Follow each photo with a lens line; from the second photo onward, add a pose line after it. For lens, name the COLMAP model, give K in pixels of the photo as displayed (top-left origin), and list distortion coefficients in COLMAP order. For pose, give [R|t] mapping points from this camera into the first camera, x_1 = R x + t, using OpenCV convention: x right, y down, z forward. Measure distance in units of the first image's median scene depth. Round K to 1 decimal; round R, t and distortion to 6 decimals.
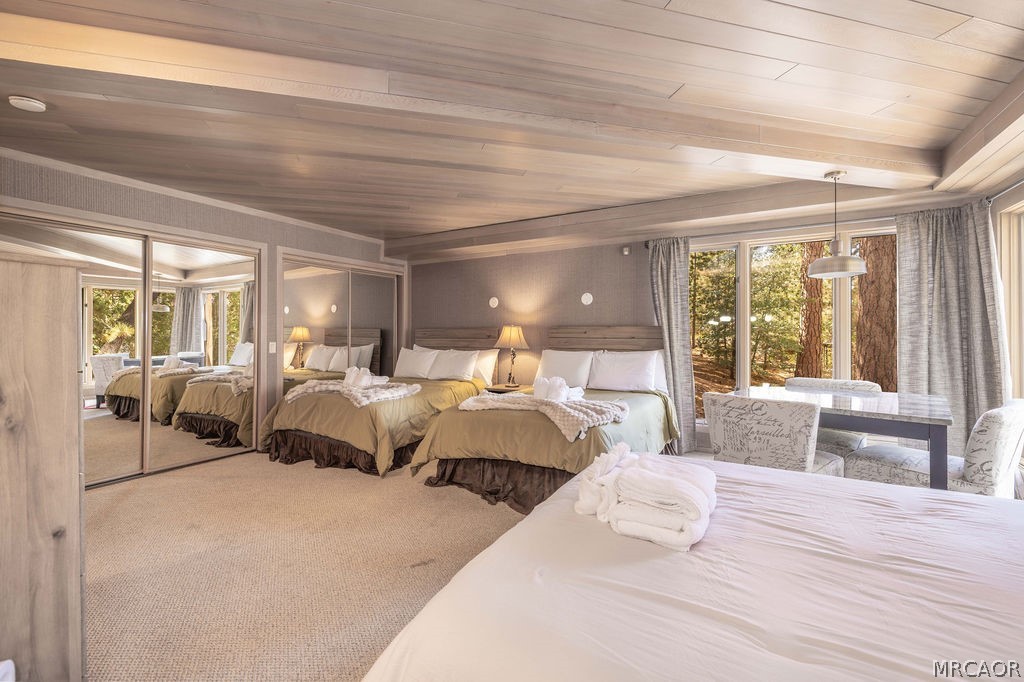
lens RADIAL K [[441.4, 0, 506.4], [0, 441.4, 335.6], [0, 0, 1]] dist [-0.002033, 0.000311]
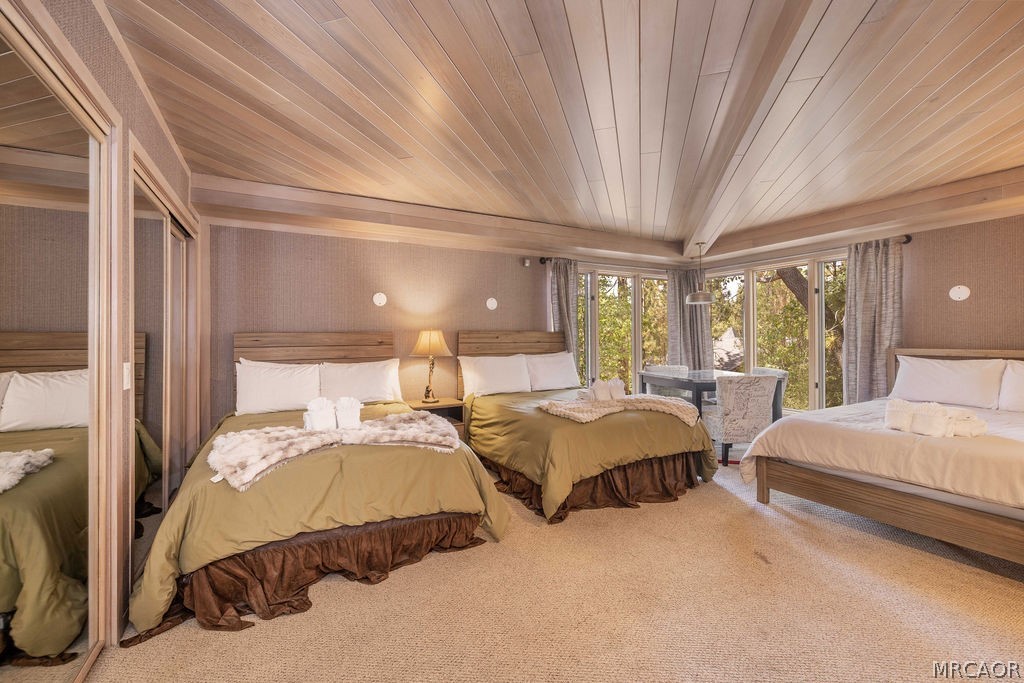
lens RADIAL K [[441.4, 0, 507.7], [0, 441.4, 336.6], [0, 0, 1]] dist [-0.002033, 0.000311]
pose [[0.514890, -0.000839, 0.857256, -0.658395], [0.009708, 0.999941, -0.004852, -0.004027], [-0.857201, 0.010821, 0.514868, 0.458583]]
